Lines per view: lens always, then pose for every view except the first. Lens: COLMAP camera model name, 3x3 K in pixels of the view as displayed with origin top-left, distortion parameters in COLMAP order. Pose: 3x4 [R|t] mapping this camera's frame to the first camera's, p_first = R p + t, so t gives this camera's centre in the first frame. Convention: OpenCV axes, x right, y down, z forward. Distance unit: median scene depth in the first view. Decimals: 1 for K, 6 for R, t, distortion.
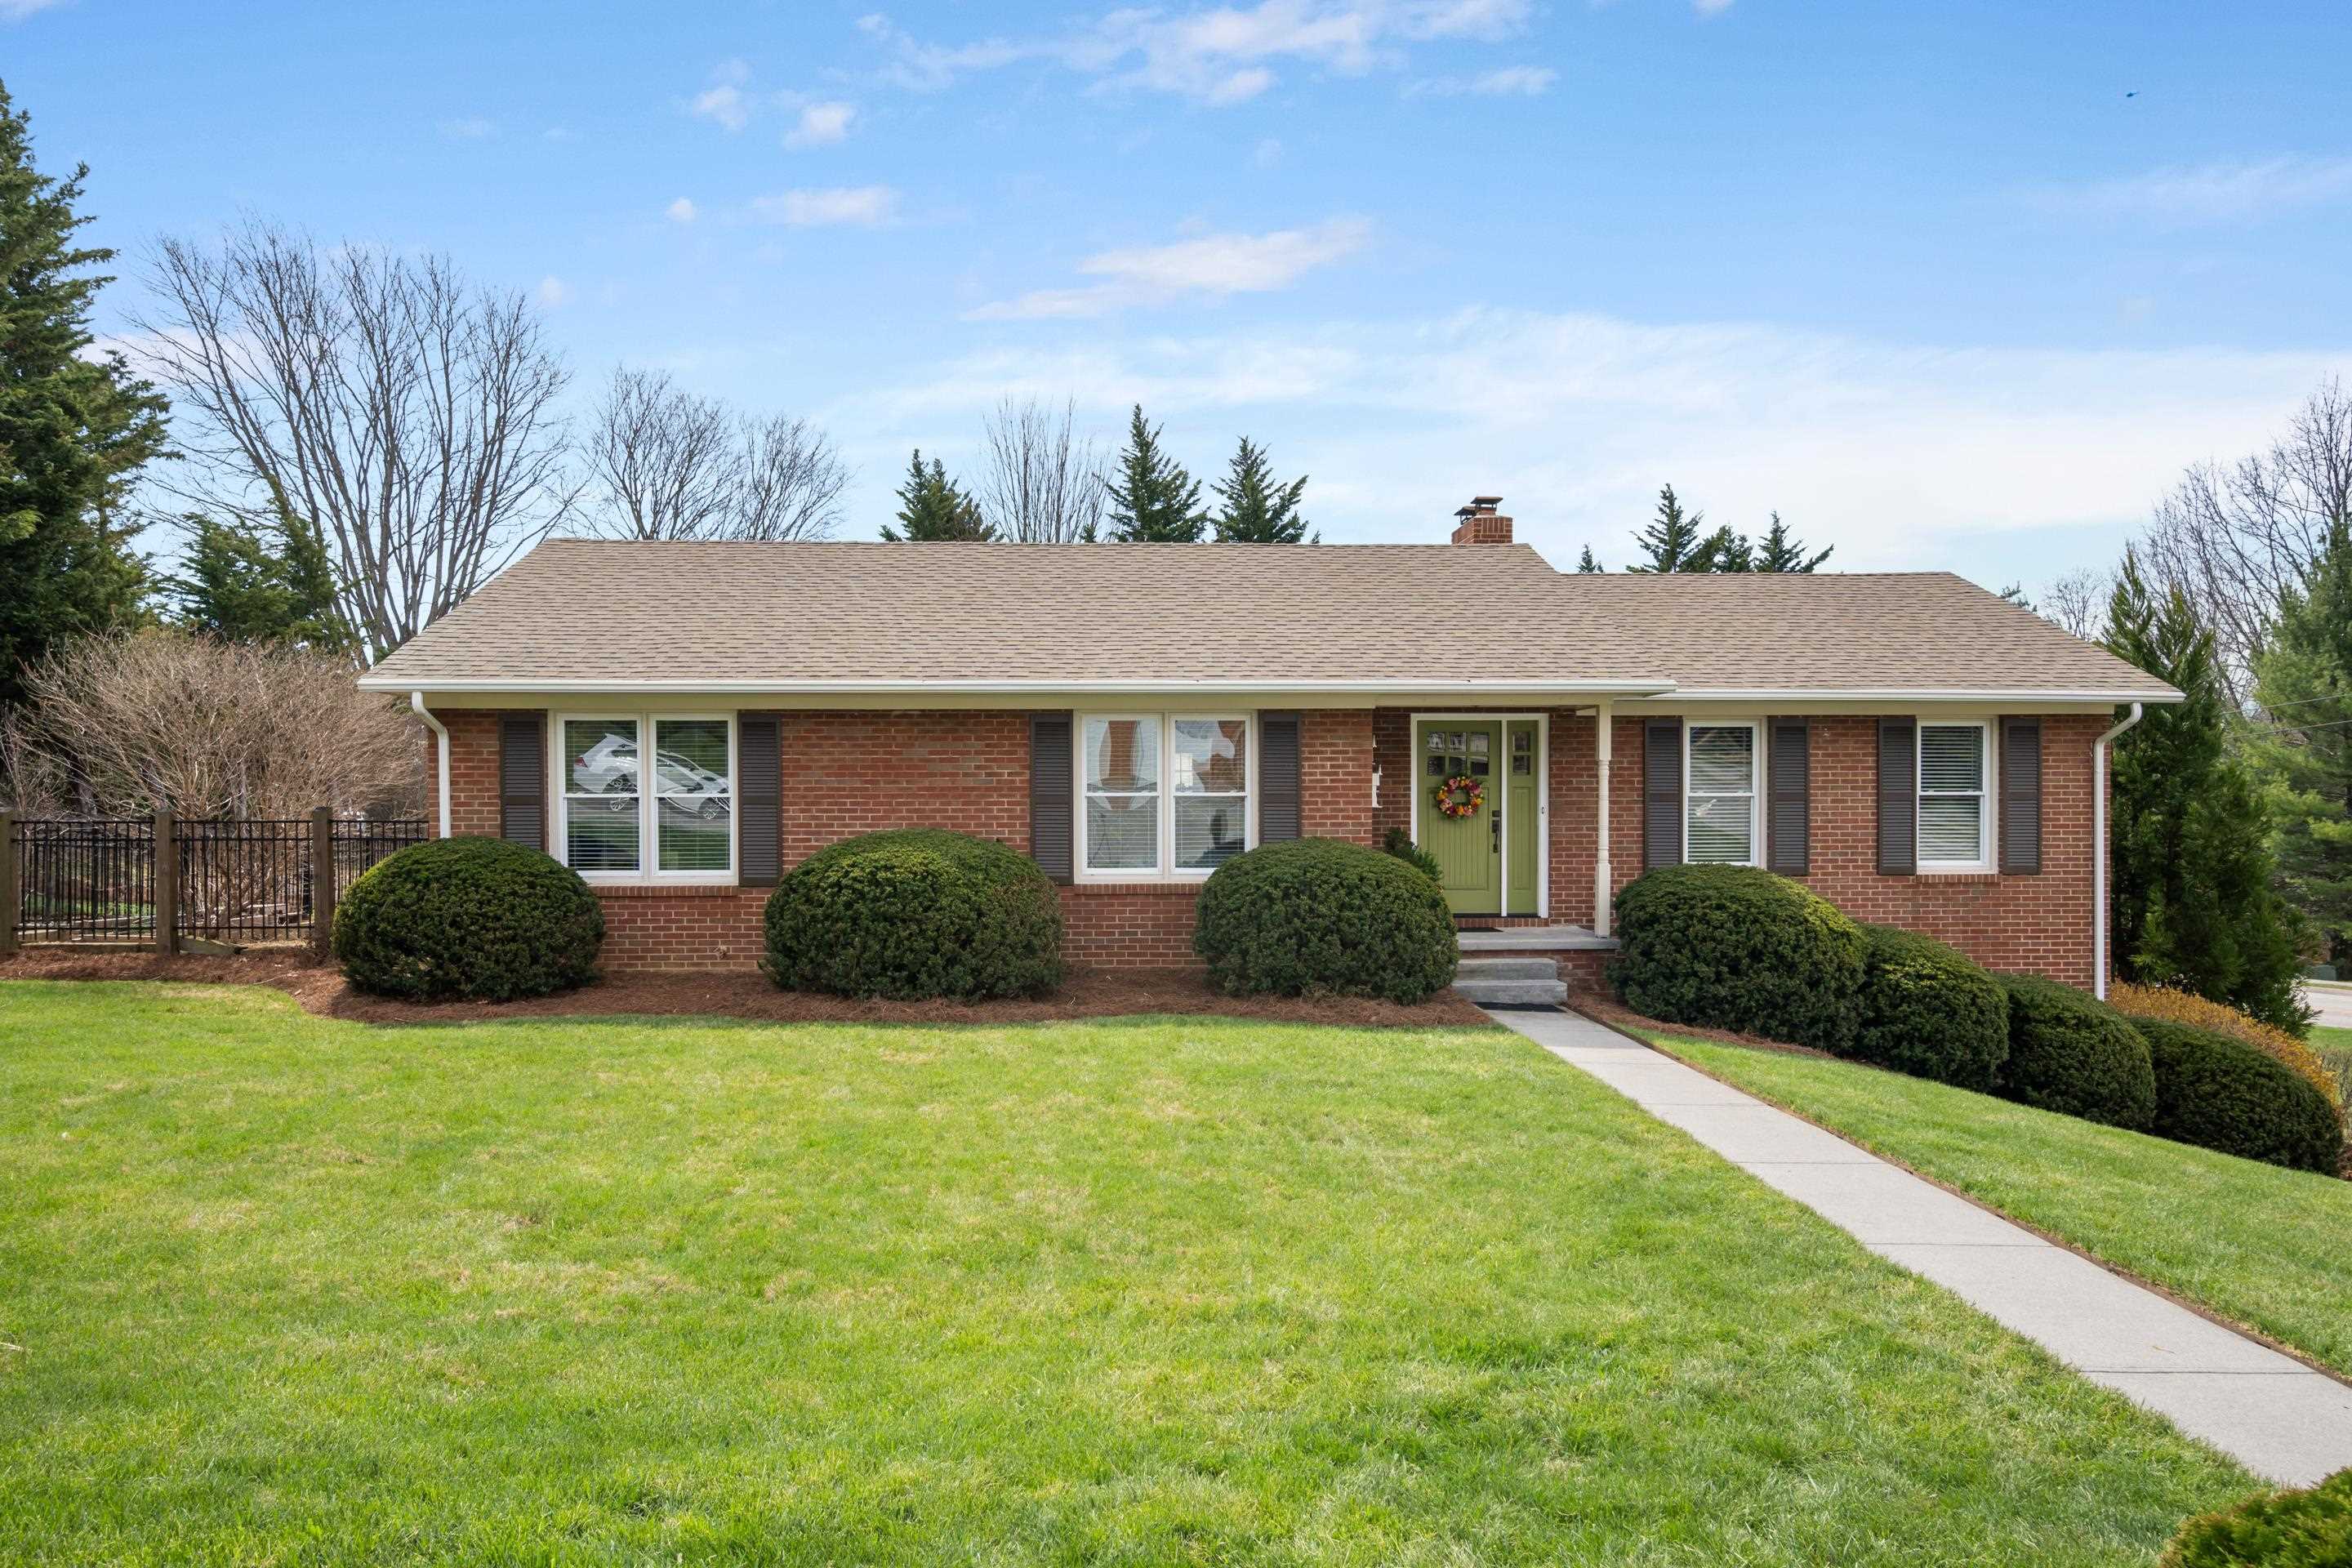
lens RADIAL K [[1551.9, 0, 1151.4], [0, 1551.9, 777.1], [0, 0, 1]] dist [0.012582, -0.002978]
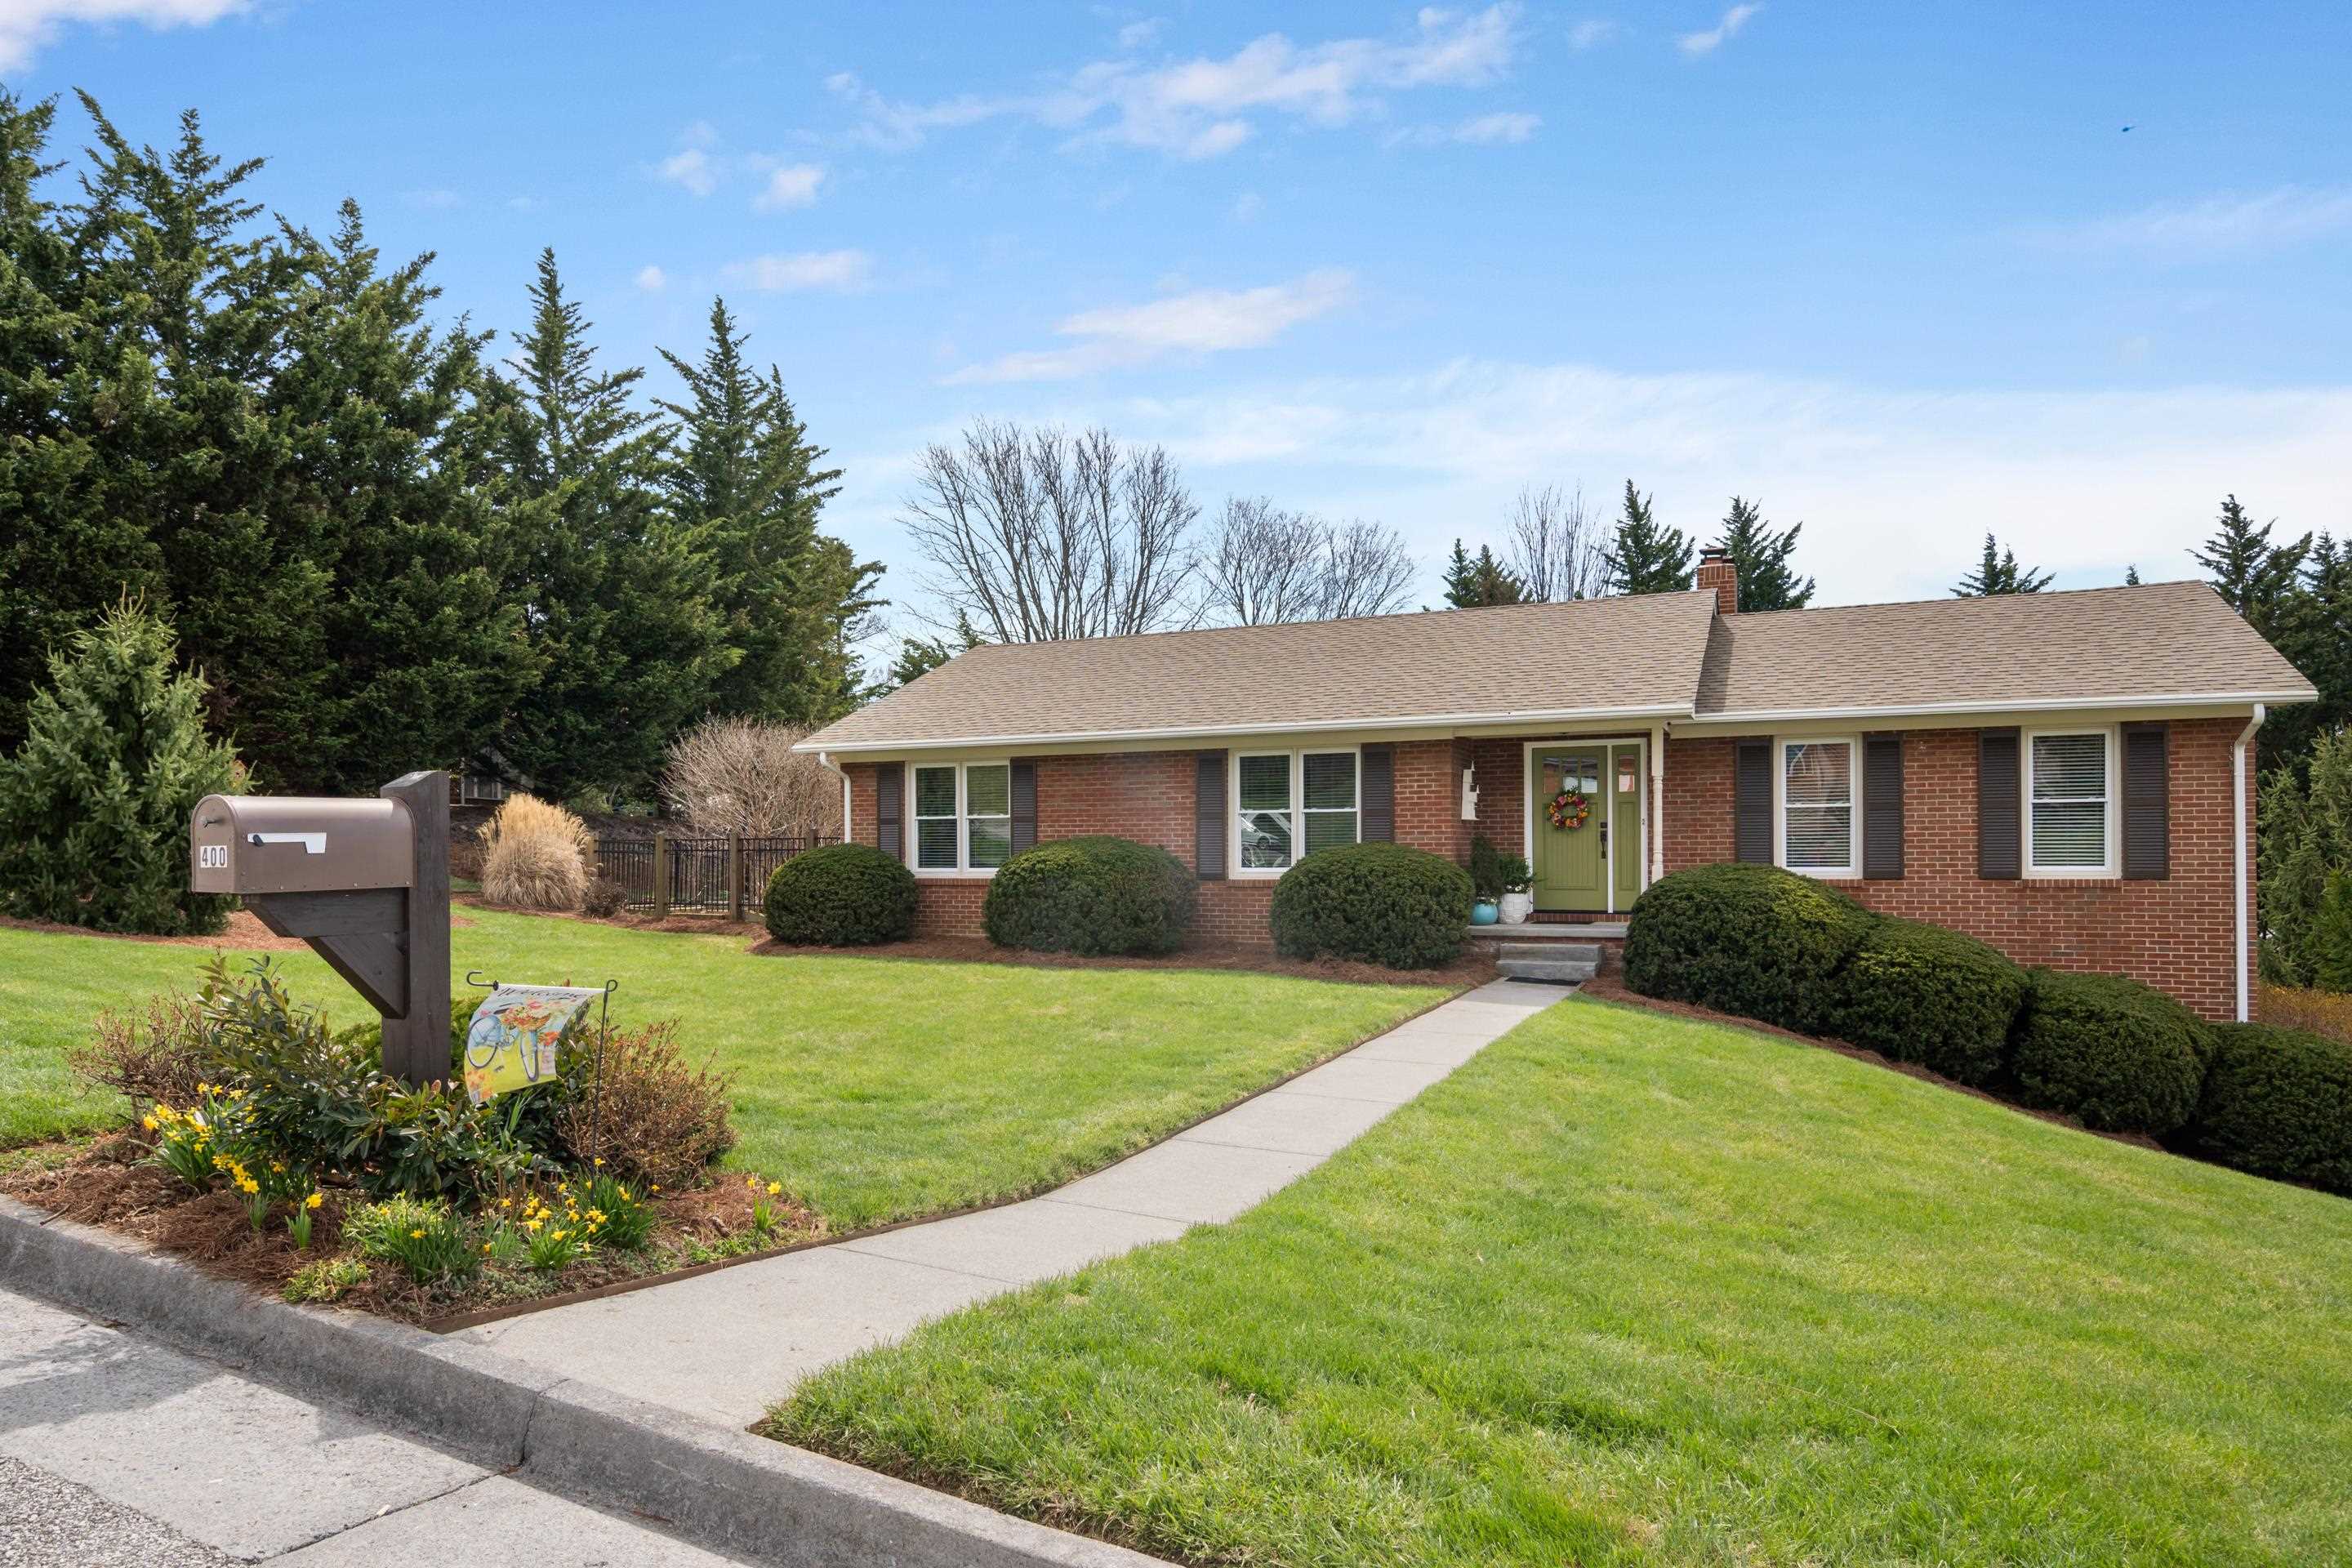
lens RADIAL K [[1384.2, 0, 1176.0], [0, 1384.2, 784.0], [0, 0, 1]] dist [0.000091, -0.001465]
pose [[0.896838, -0.024921, -0.441656, 0.436863], [0.010959, 0.999357, -0.034138, 0.027248], [0.442223, 0.025776, 0.896535, -0.088041]]
